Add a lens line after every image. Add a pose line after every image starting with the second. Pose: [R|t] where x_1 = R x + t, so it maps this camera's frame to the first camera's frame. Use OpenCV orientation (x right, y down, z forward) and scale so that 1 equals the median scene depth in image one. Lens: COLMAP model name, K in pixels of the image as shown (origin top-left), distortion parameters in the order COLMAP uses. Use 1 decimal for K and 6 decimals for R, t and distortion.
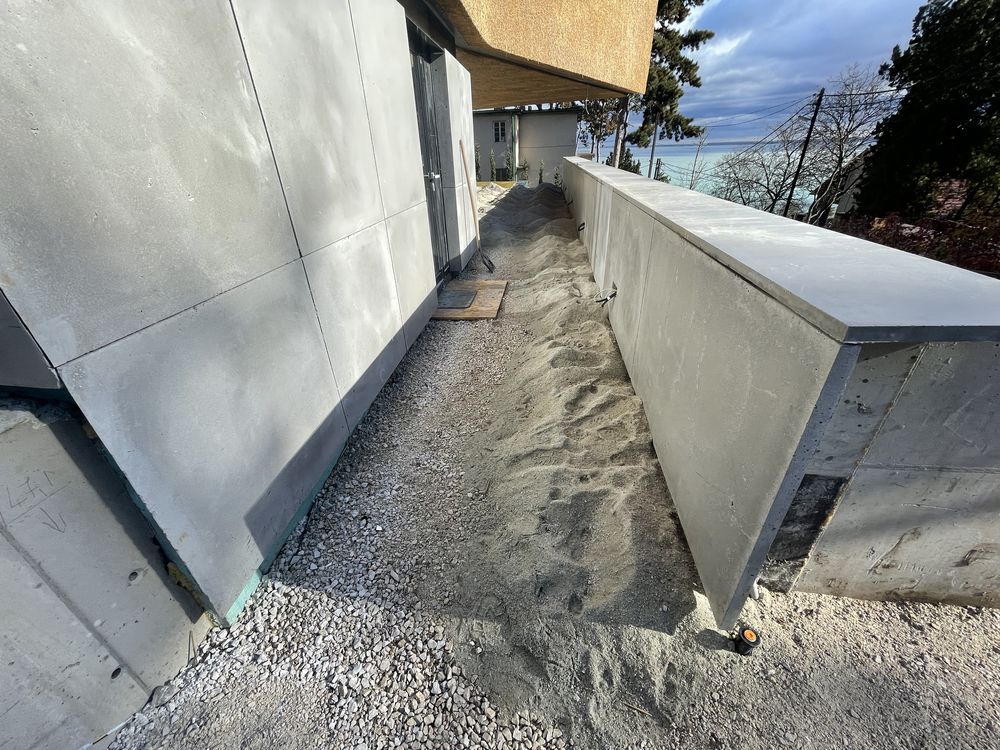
lens RADIAL K [[399.9, 0, 513.7], [0, 399.9, 368.1], [0, 0, 1]] dist [0.013767, 0.000146]
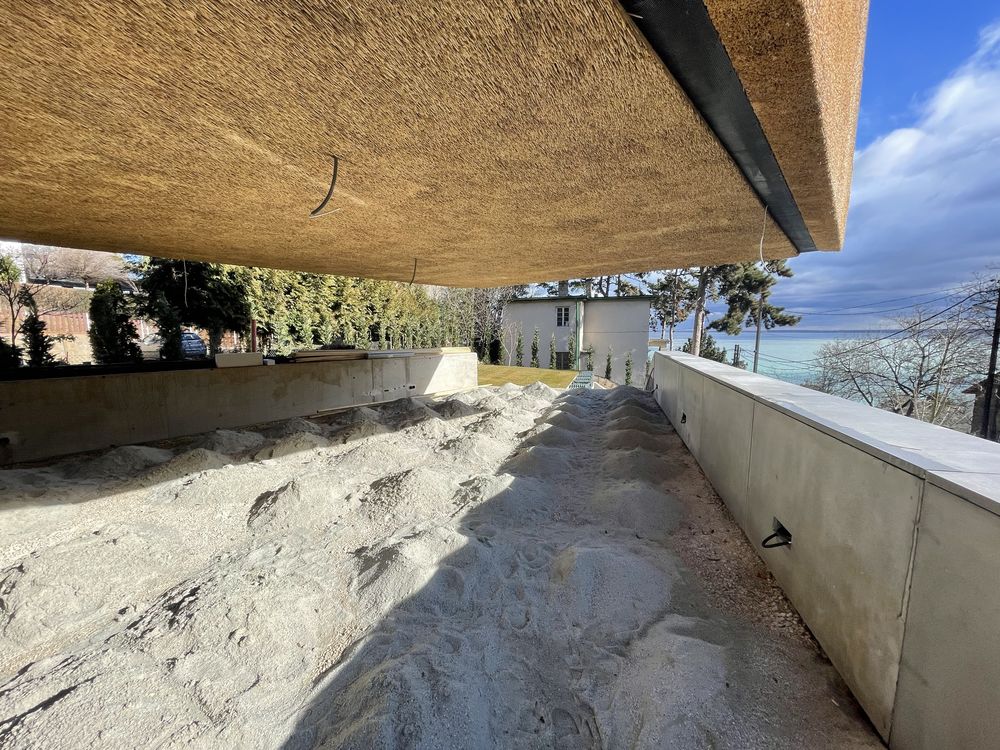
lens RADIAL K [[402.2, 0, 500.0], [0, 402.2, 375.0], [0, 0, 1]] dist [-0.004458, -0.000009]
pose [[0.981941, 0.038244, -0.185282, -0.000249], [-0.106259, 0.921777, -0.372876, -0.096150], [0.156528, 0.385830, 0.909194, 0.173717]]
